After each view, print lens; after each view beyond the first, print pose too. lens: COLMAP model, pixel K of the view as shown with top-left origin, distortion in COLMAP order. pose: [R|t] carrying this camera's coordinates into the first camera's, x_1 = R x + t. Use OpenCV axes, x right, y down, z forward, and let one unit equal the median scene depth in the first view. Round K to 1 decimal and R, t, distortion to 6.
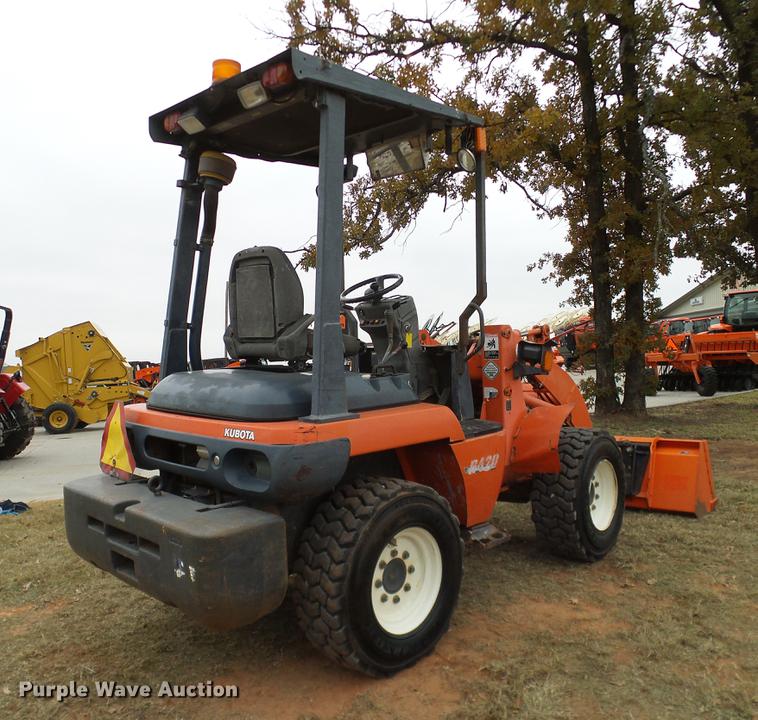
lens RADIAL K [[704.2, 0, 379.7], [0, 704.2, 376.3], [0, 0, 1]] dist [-0.001496, 0.000646]
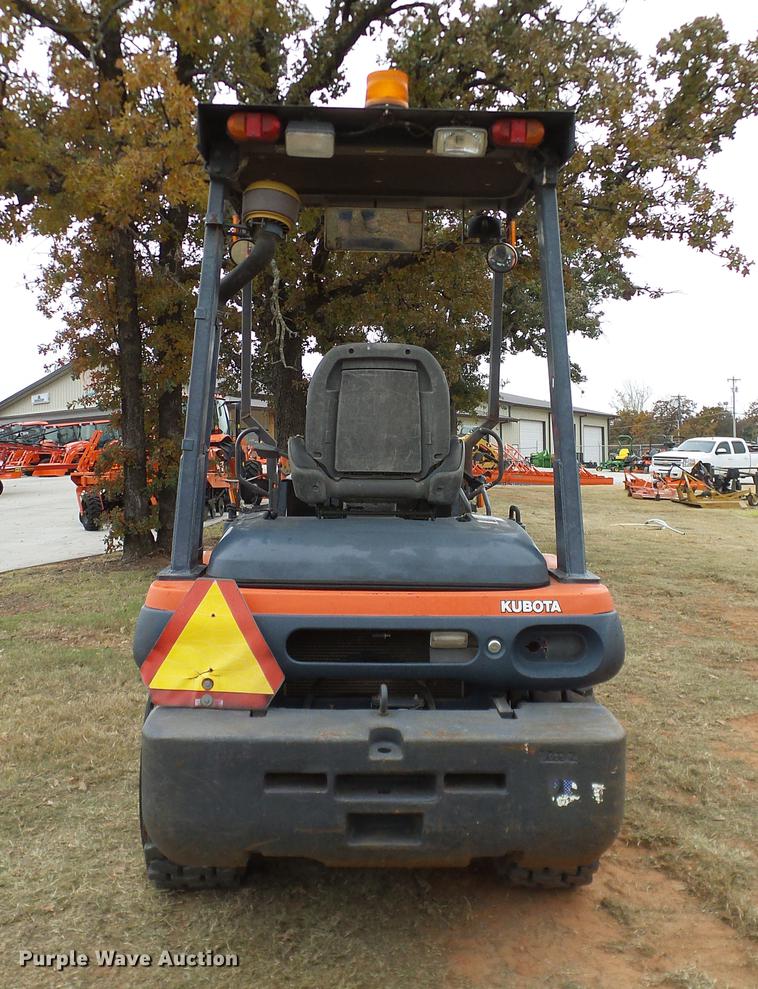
lens RADIAL K [[1002.7, 0, 379.0], [0, 1002.7, 494.5], [0, 0, 1]] dist [0.004002, 0.002015]
pose [[0.679994, -0.015857, 0.733046, -1.016620], [0.019673, 0.999801, 0.003379, -0.040929], [-0.732954, 0.012123, 0.680170, 0.364314]]
